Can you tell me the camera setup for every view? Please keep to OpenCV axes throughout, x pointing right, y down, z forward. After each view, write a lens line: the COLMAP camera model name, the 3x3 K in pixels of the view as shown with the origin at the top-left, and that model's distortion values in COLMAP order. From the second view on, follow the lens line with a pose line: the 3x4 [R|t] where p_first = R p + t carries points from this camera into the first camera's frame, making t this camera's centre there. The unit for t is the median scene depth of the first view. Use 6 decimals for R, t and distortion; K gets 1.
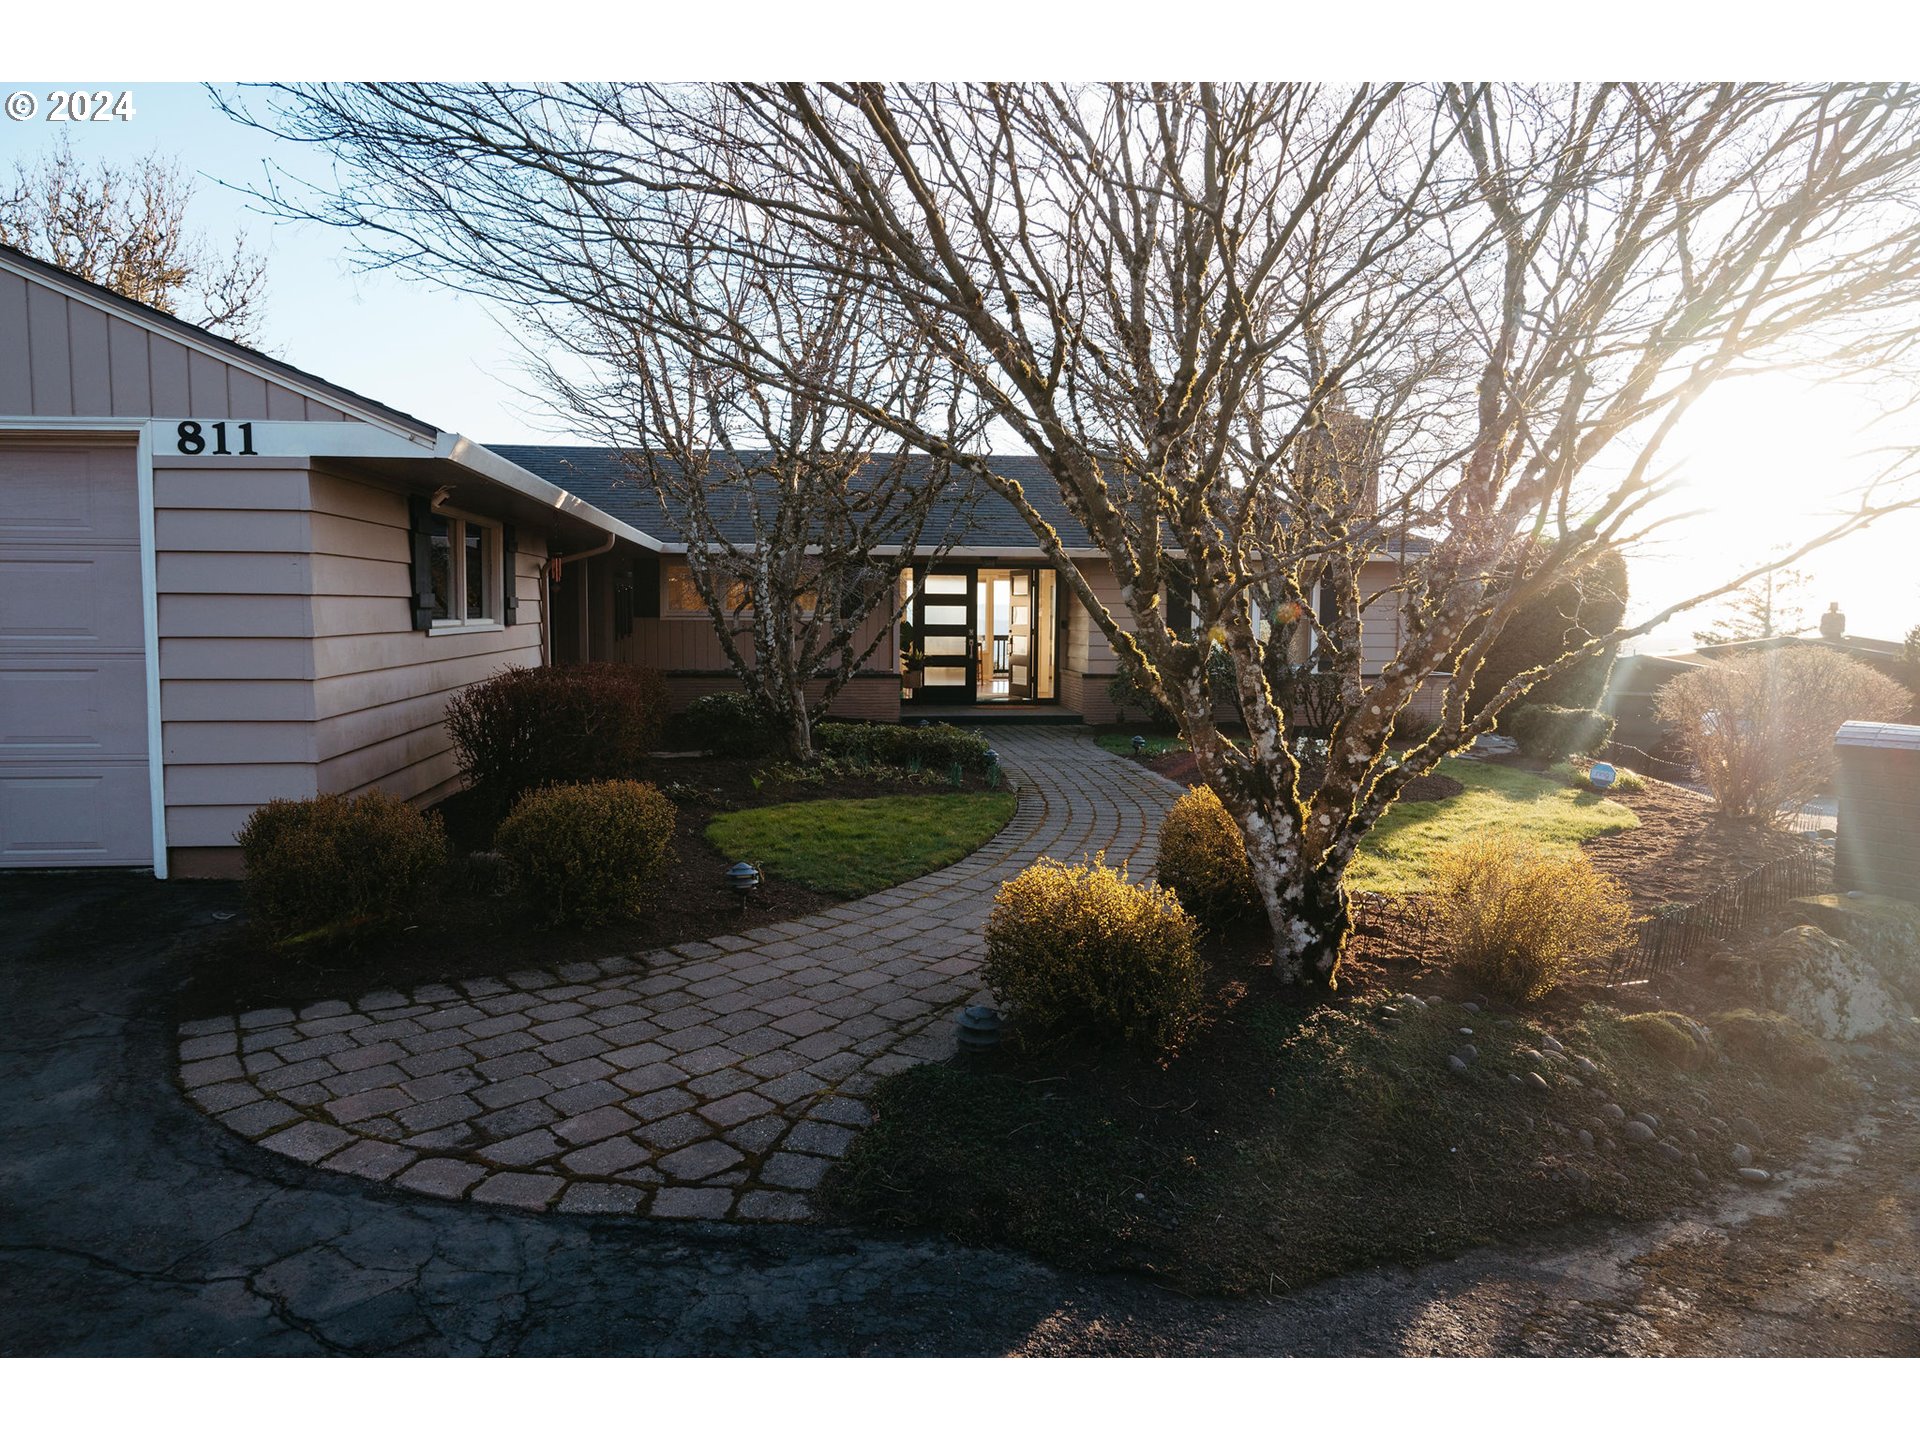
lens RADIAL K [[1275.8, 0, 968.3], [0, 1275.8, 720.0], [0, 0, 1]] dist [-0.005217, 0.000465]
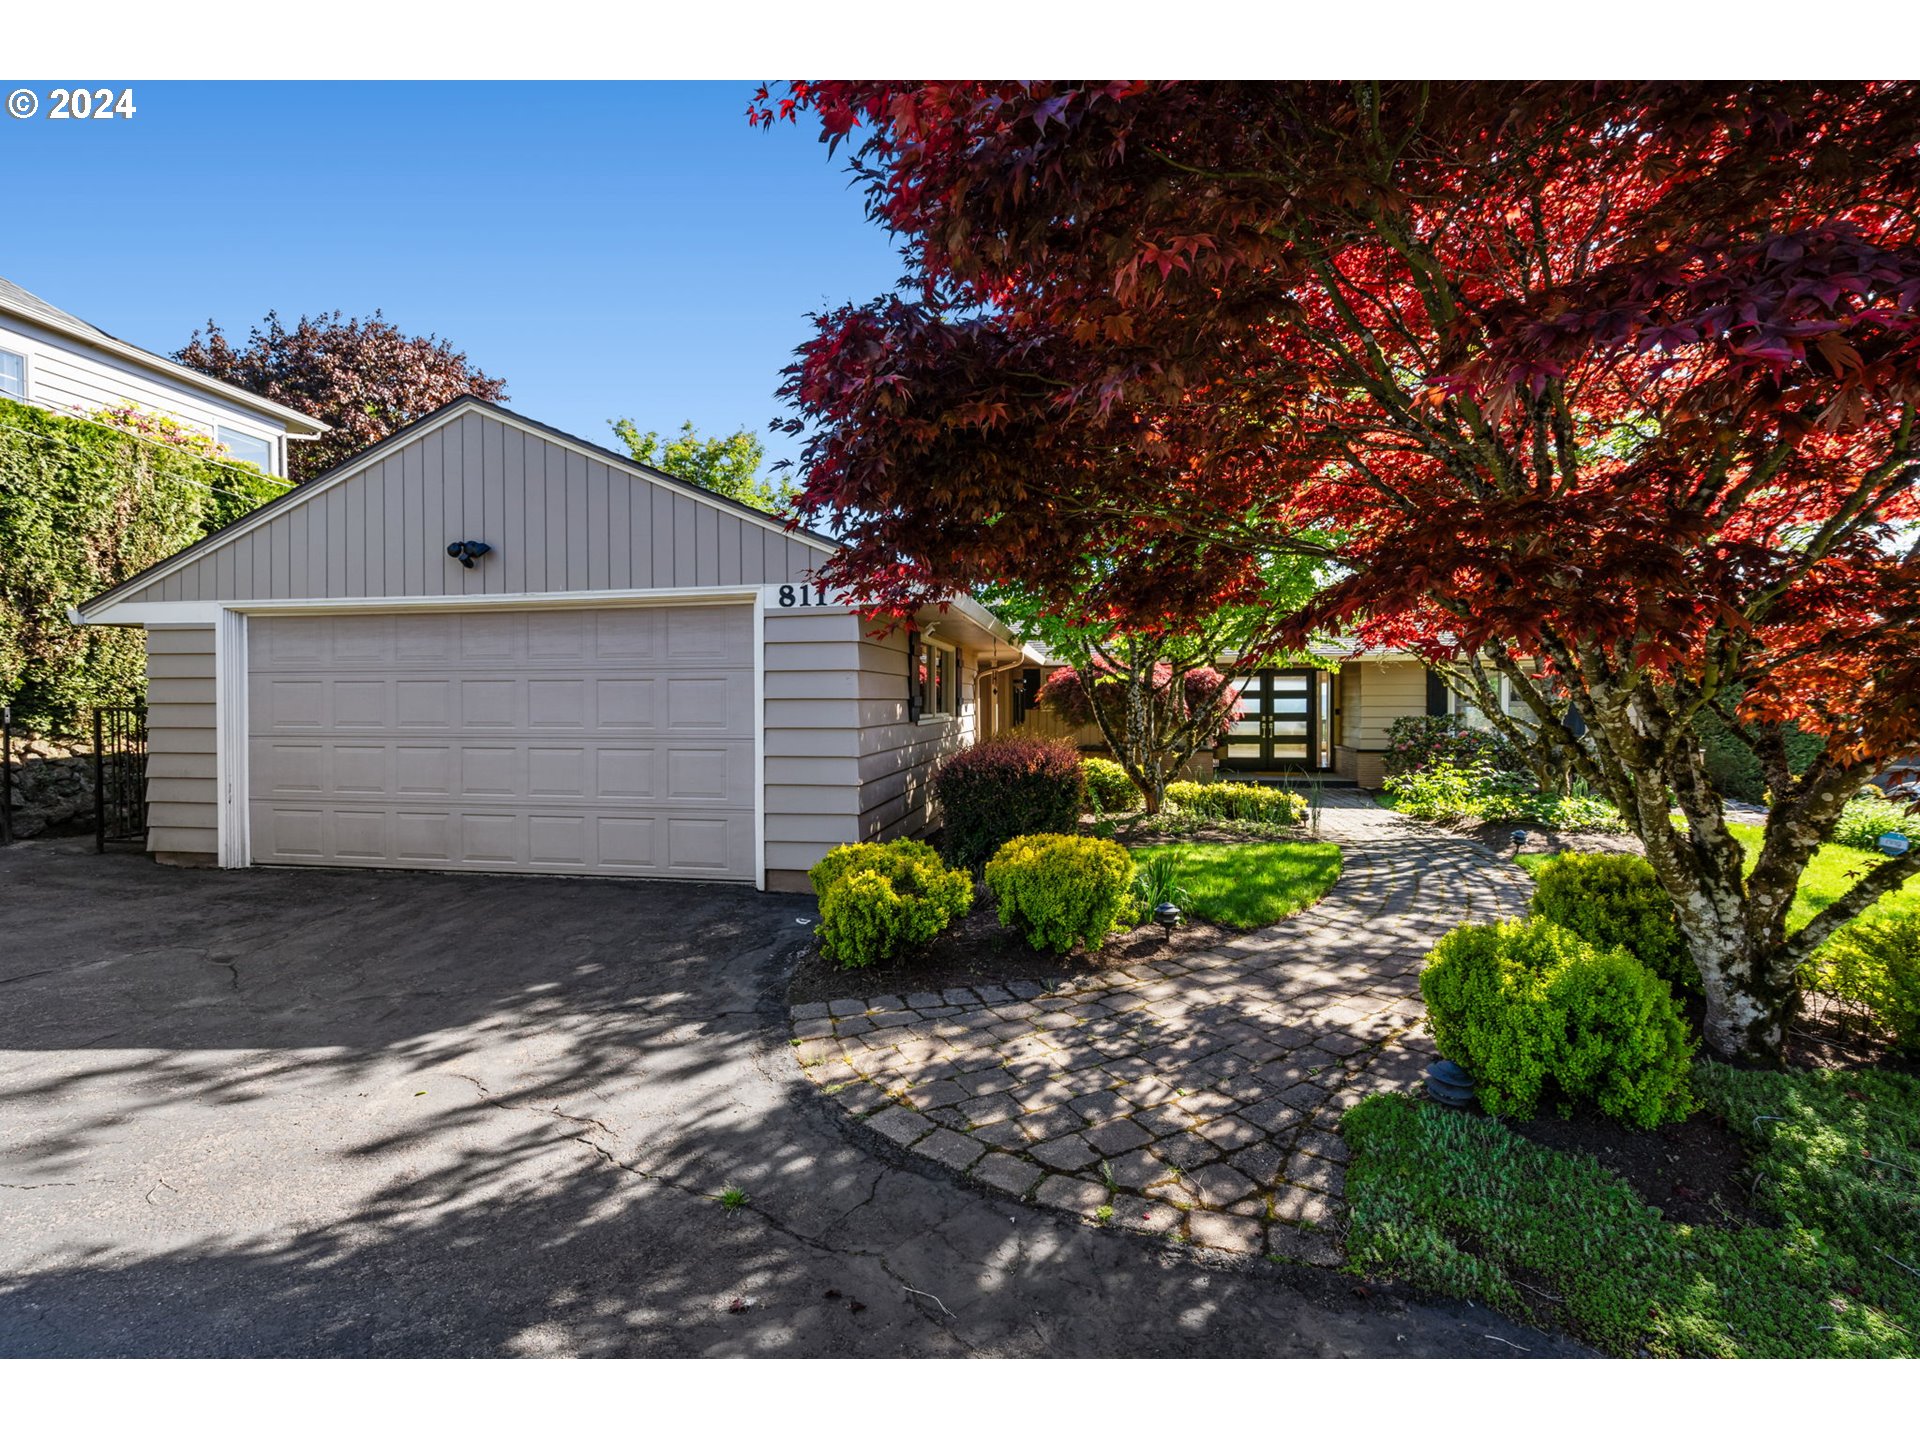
lens RADIAL K [[864.3, 0, 964.7], [0, 864.3, 712.8], [0, 0, 1]] dist [0.000725, -0.000283]
pose [[0.959470, -0.008402, -0.281686, -0.156828], [-0.012034, 0.997422, -0.070741, -0.018186], [0.281554, 0.071264, 0.956895, 0.116012]]
